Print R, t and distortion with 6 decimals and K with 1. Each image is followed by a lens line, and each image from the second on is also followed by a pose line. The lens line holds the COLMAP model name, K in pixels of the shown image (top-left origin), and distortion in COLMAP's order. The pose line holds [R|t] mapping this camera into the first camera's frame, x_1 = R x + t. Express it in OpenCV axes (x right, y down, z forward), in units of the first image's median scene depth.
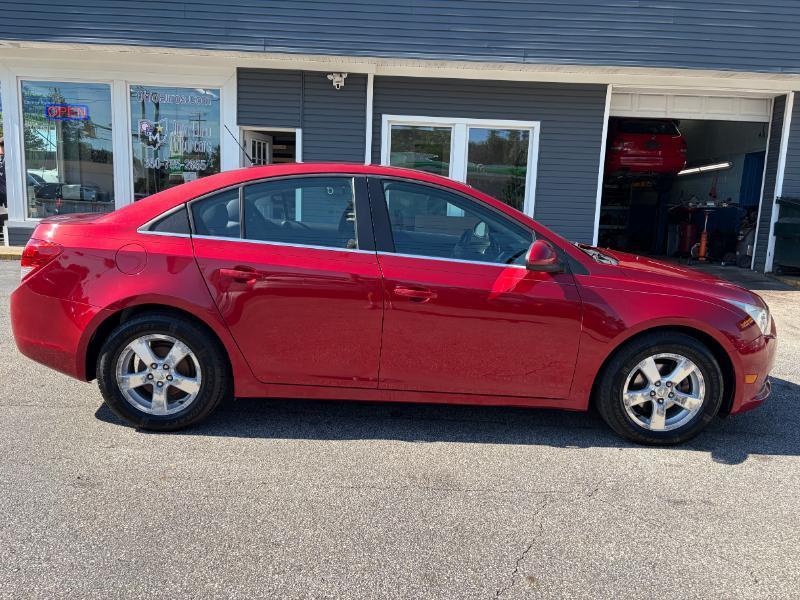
lens RADIAL K [[610.0, 0, 396.4], [0, 610.0, 302.2], [0, 0, 1]] dist [0.043581, -0.036958]
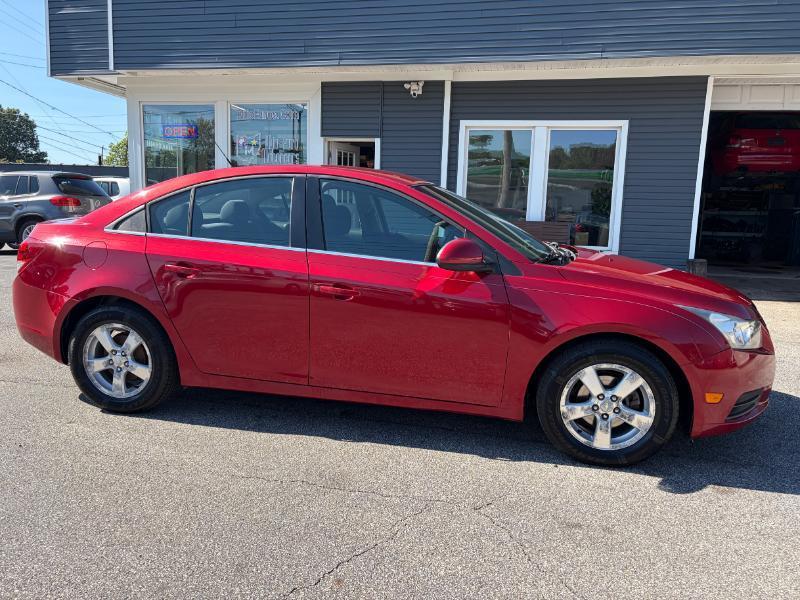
lens RADIAL K [[610.0, 0, 394.1], [0, 610.0, 301.0], [0, 0, 1]] dist [0.043581, -0.036958]
pose [[0.972086, 0.025058, -0.233281, 0.335116], [-0.029395, 0.999453, -0.015133, 0.013518], [0.232775, 0.021568, 0.972292, 0.045292]]
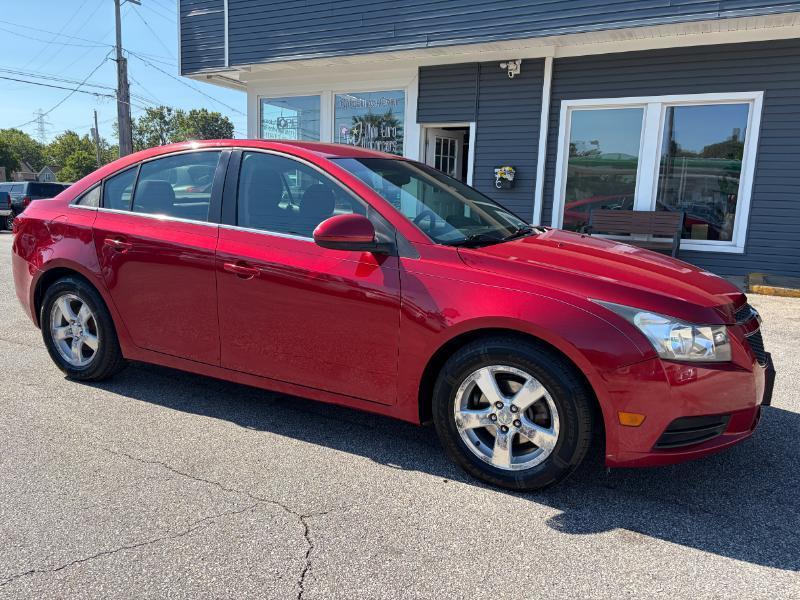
lens RADIAL K [[610.0, 0, 396.0], [0, 610.0, 300.8], [0, 0, 1]] dist [0.043581, -0.036958]
pose [[0.873195, 0.072195, -0.481995, 0.666112], [-0.077971, 0.996923, 0.008068, 0.007469], [0.481094, 0.030537, 0.876137, 0.271537]]
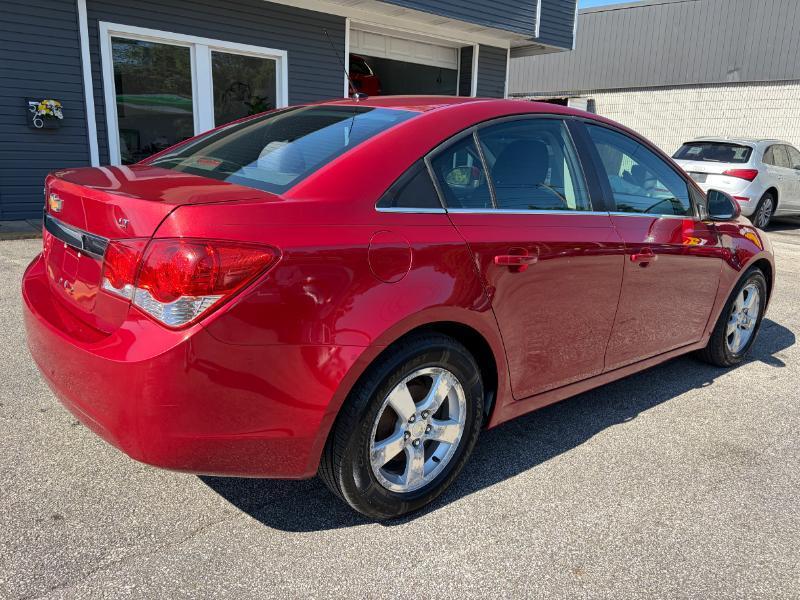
lens RADIAL K [[610.0, 0, 397.4], [0, 610.0, 299.8], [0, 0, 1]] dist [0.043581, -0.036958]
pose [[0.778269, -0.158906, 0.607492, -0.749420], [0.098701, 0.986381, 0.131567, -0.100125], [-0.620125, -0.042434, 0.783354, 0.499769]]
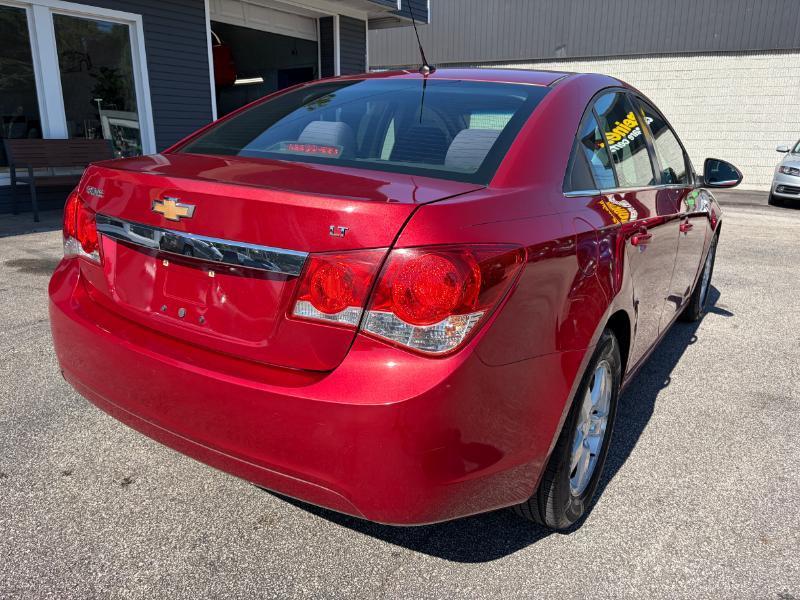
lens RADIAL K [[610.0, 0, 397.8], [0, 610.0, 298.9], [0, 0, 1]] dist [0.043581, -0.036958]
pose [[0.561616, -0.248749, 0.789121, -0.910912], [0.144416, 0.968568, 0.202534, -0.150428], [-0.814697, 0.000215, 0.579887, 0.776503]]
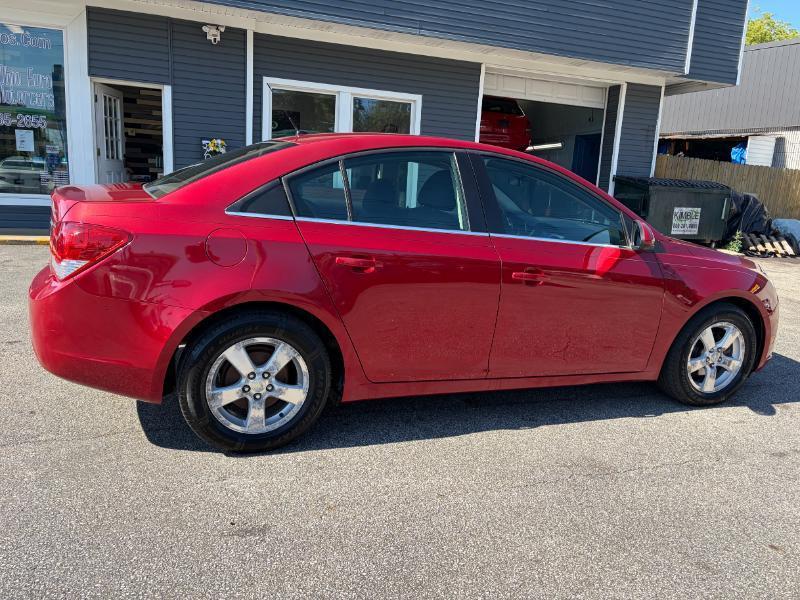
lens RADIAL K [[610.0, 0, 398.9], [0, 610.0, 299.1], [0, 0, 1]] dist [0.043581, -0.036958]
pose [[0.941044, -0.049242, 0.334681, -0.464167], [0.034611, 0.998172, 0.049542, -0.032530], [-0.336508, -0.035038, 0.941028, 0.153275]]
